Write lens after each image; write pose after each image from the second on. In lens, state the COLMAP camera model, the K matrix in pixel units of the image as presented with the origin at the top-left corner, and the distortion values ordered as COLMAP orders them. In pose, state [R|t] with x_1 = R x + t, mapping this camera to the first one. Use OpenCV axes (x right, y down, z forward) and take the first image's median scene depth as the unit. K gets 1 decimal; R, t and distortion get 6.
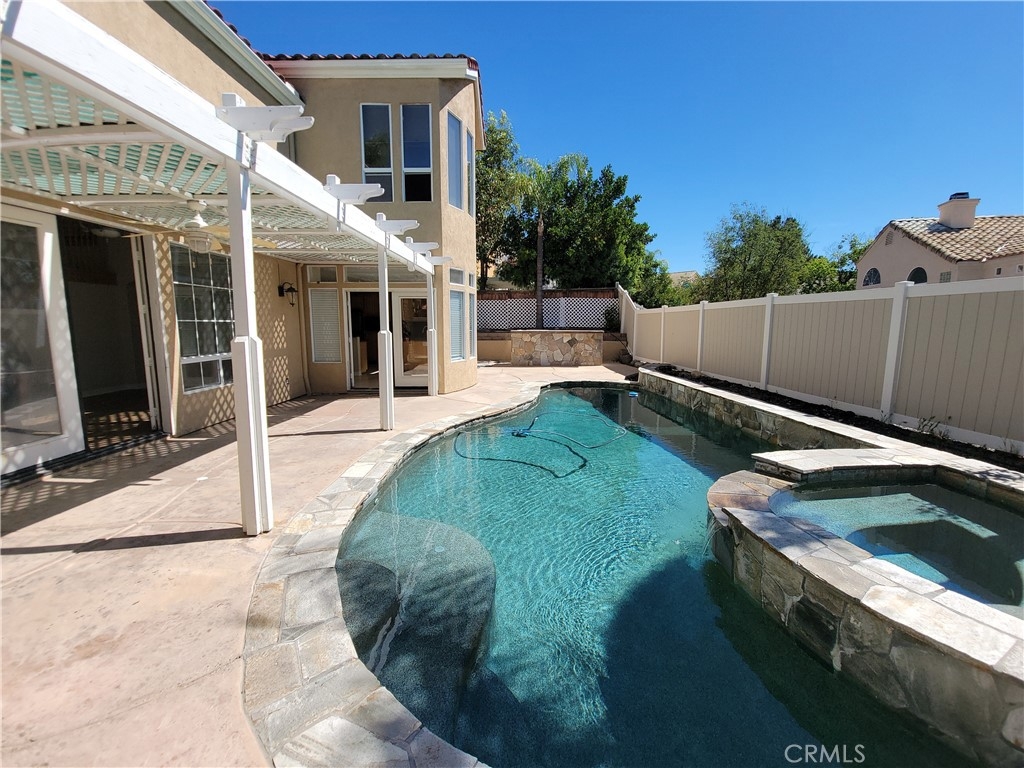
lens RADIAL K [[416.6, 0, 515.2], [0, 416.6, 379.7], [0, 0, 1]] dist [0.011138, -0.006731]
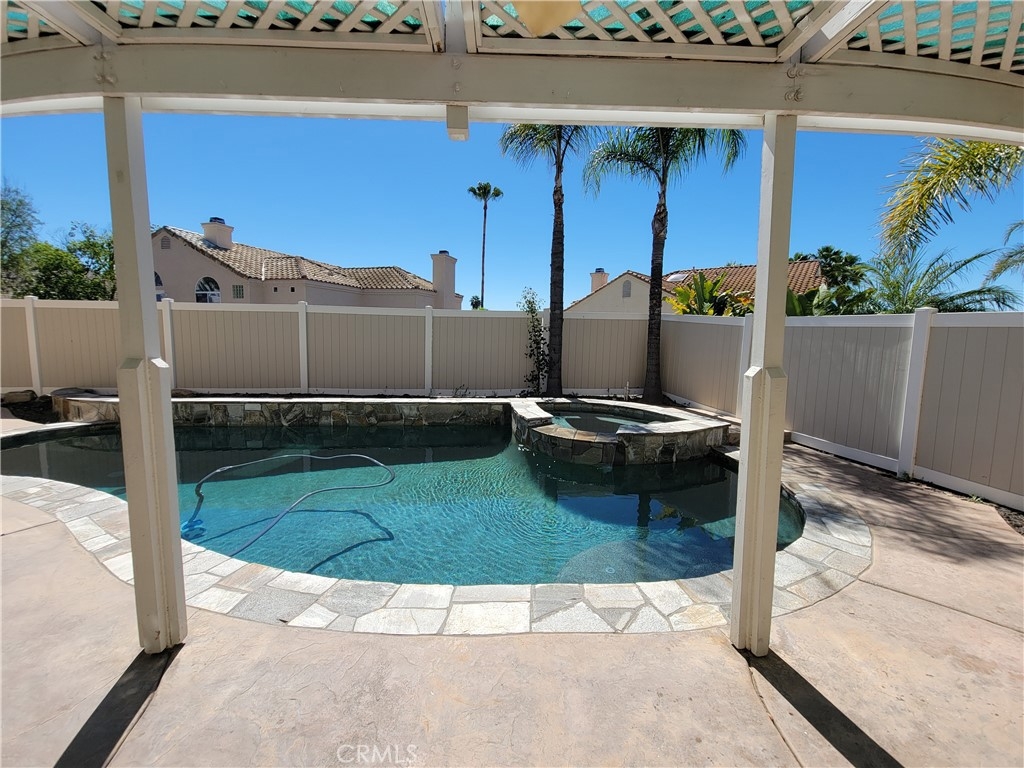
lens RADIAL K [[416.6, 0, 512.7], [0, 416.6, 377.8], [0, 0, 1]] dist [0.011138, -0.006731]
pose [[-0.038246, -0.116627, 0.992439, -0.259237], [0.117146, 0.985794, 0.120361, -0.044895], [-0.992378, 0.120864, -0.024041, 0.281624]]
